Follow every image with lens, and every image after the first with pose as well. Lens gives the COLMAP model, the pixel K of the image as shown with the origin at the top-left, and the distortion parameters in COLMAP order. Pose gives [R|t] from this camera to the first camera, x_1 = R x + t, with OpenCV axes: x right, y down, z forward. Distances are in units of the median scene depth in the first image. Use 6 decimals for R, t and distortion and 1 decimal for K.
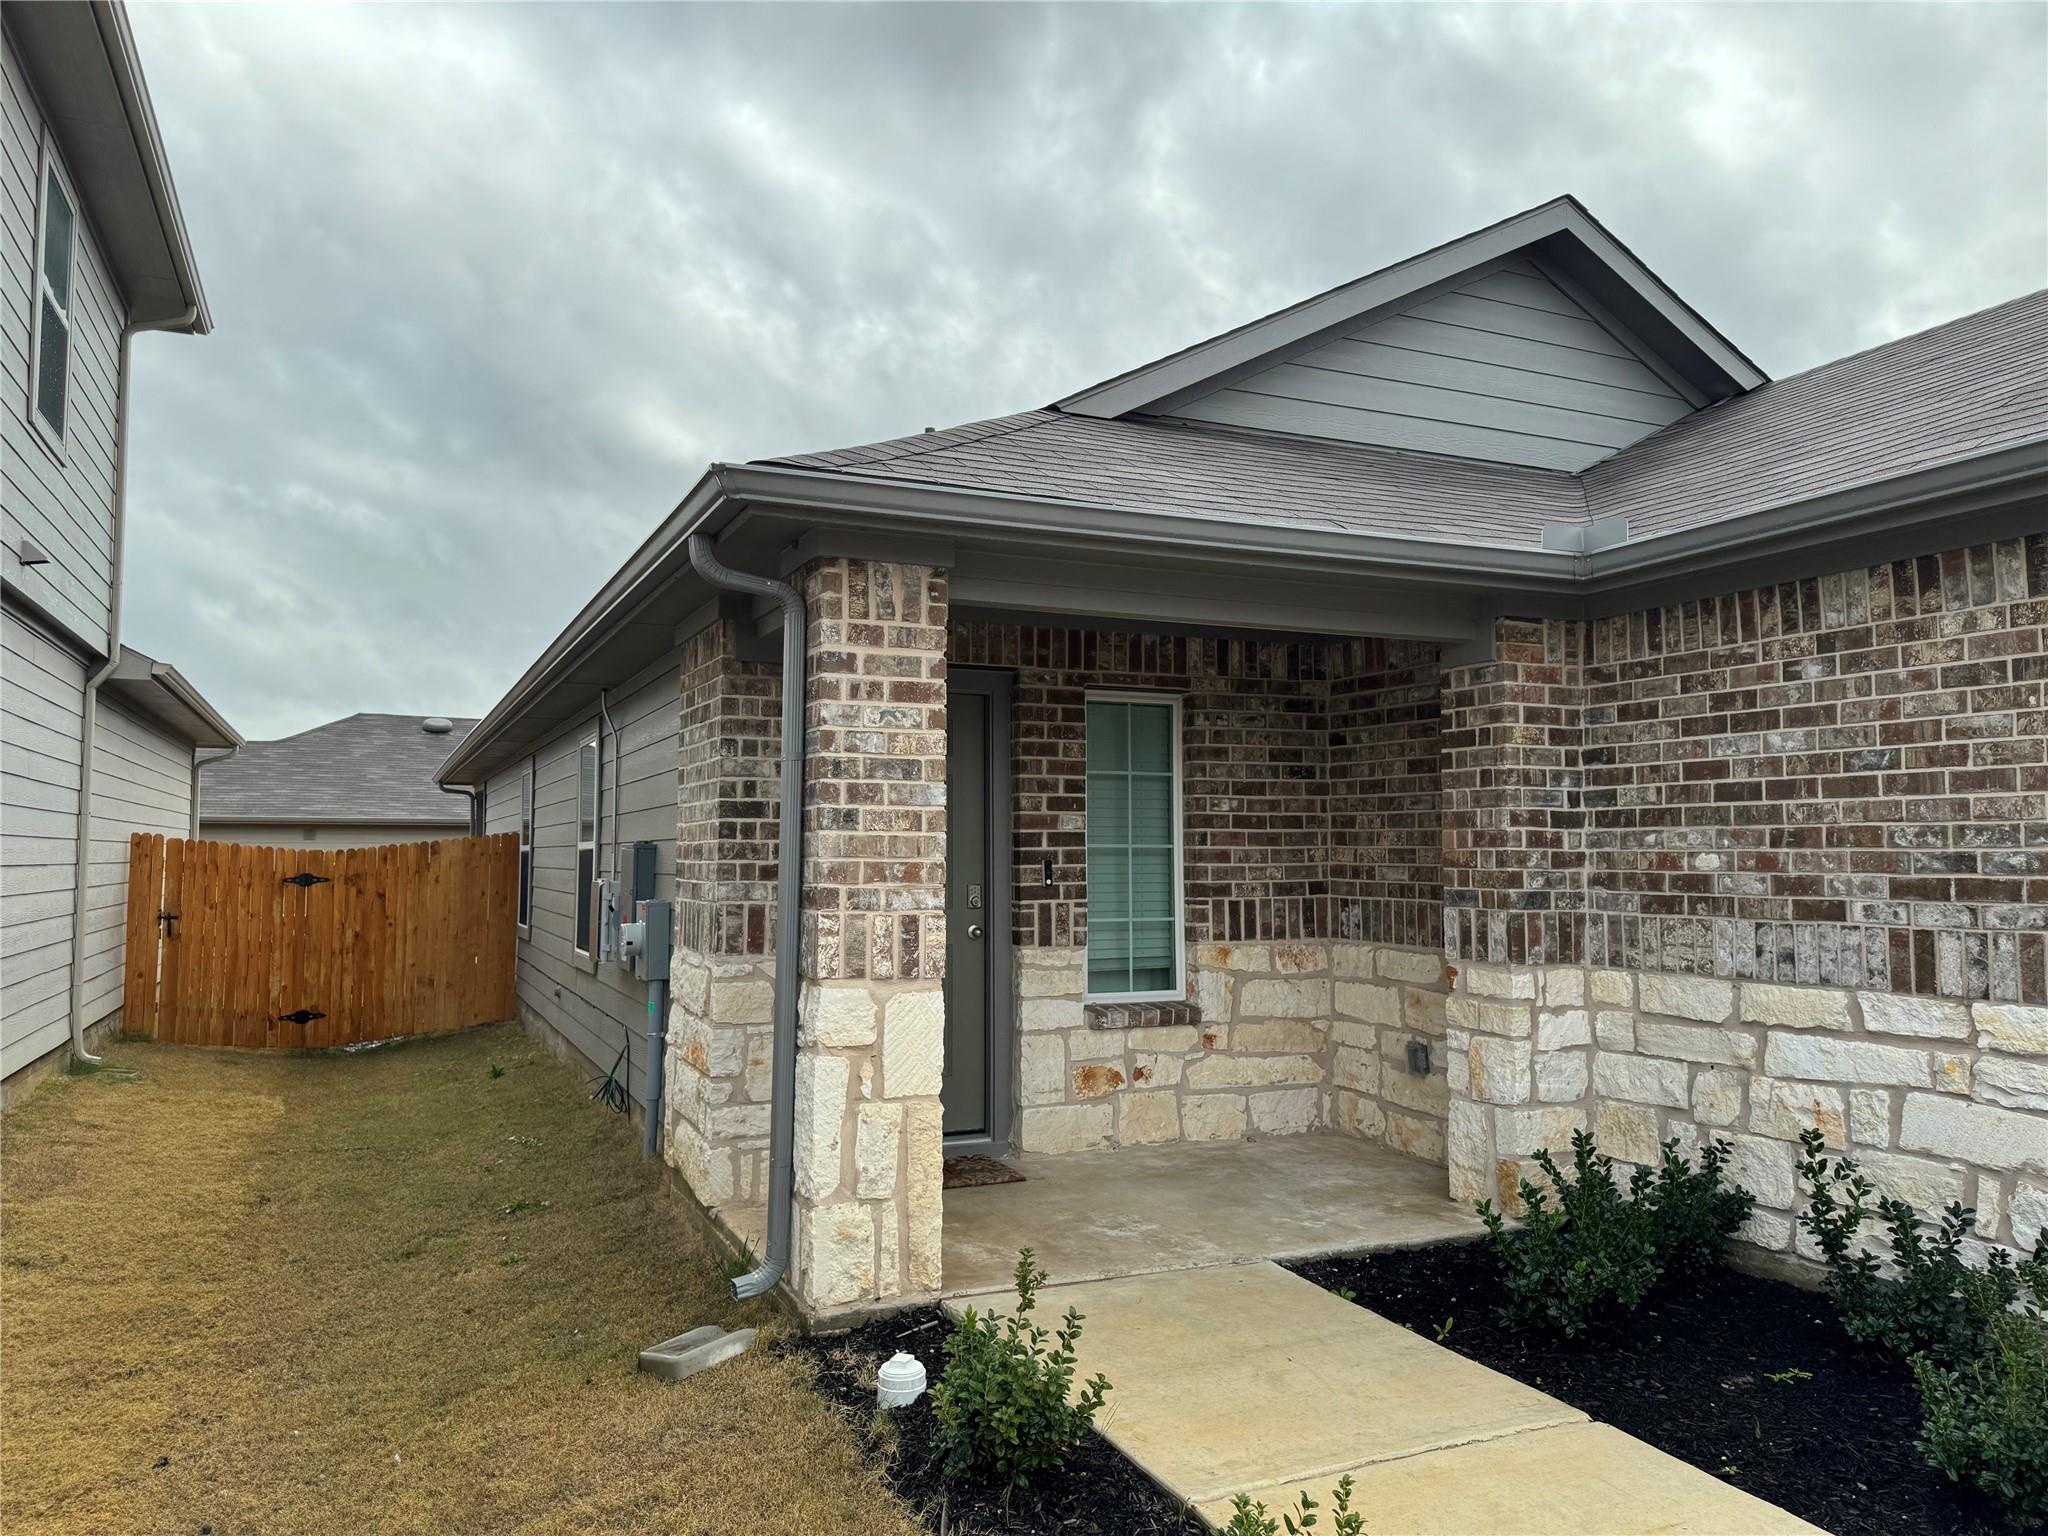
lens RADIAL K [[1432.4, 0, 1019.9], [0, 1432.4, 754.8], [0, 0, 1]] dist [0.166552, -0.240219]
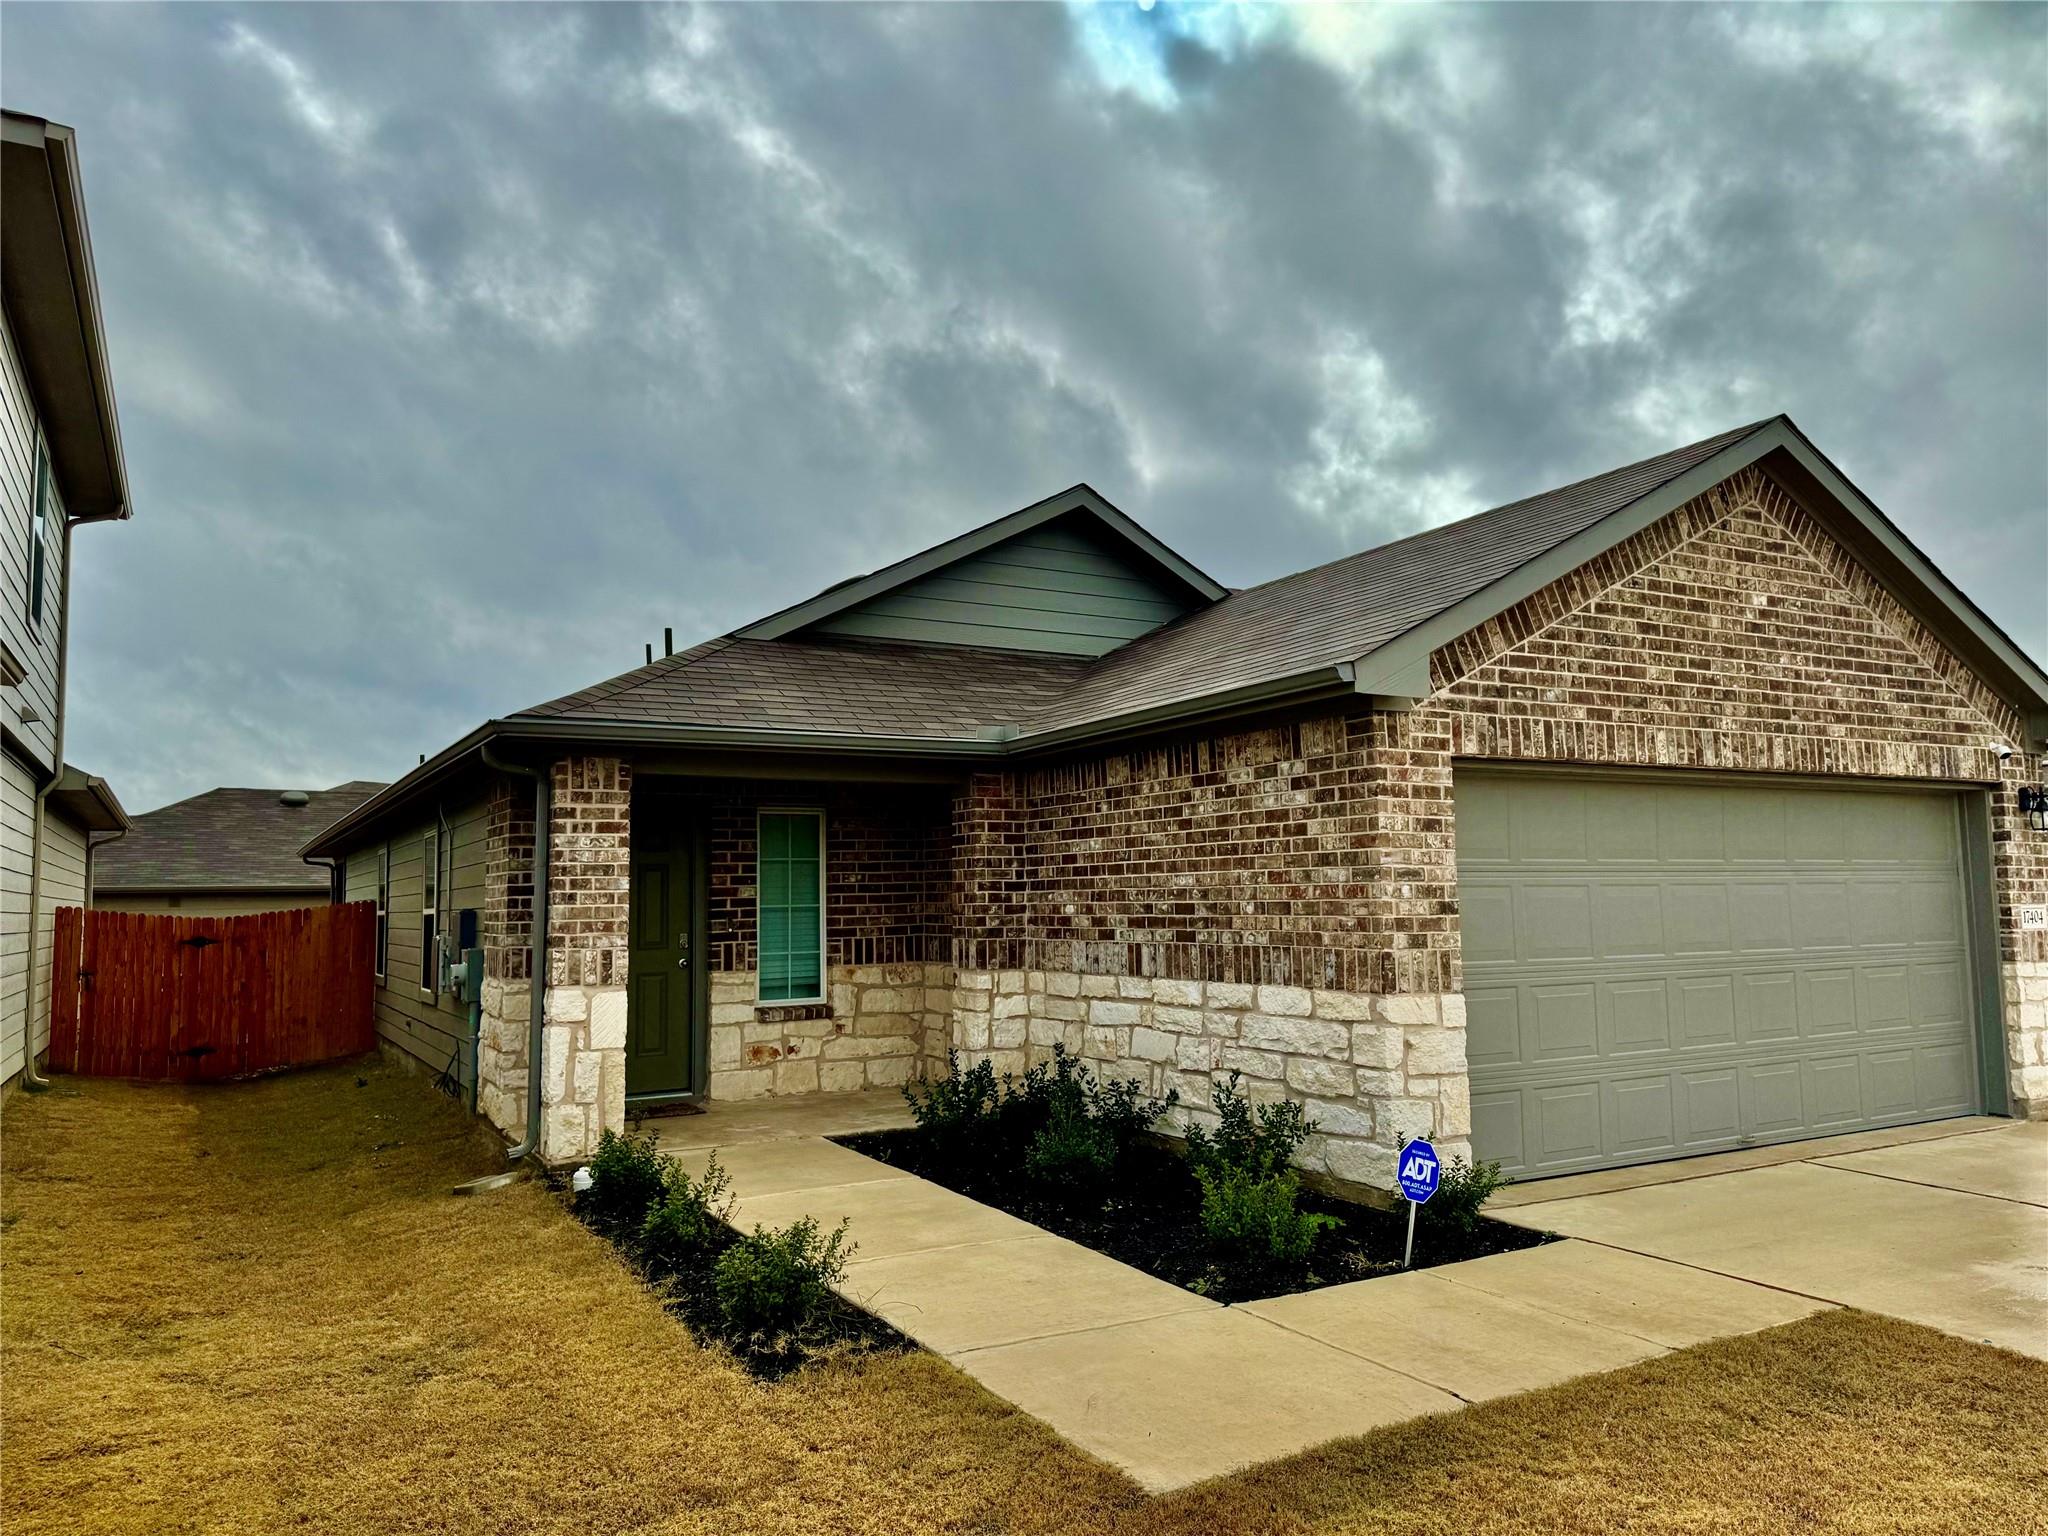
lens RADIAL K [[1426.4, 0, 1024.0], [0, 1426.4, 768.0], [0, 0, 1]] dist [0.131097, -0.164531]
pose [[0.995744, -0.009417, 0.091685, 0.220716], [0.011705, 0.999633, -0.024451, -0.053385], [-0.091421, 0.025420, 0.995488, -0.682198]]
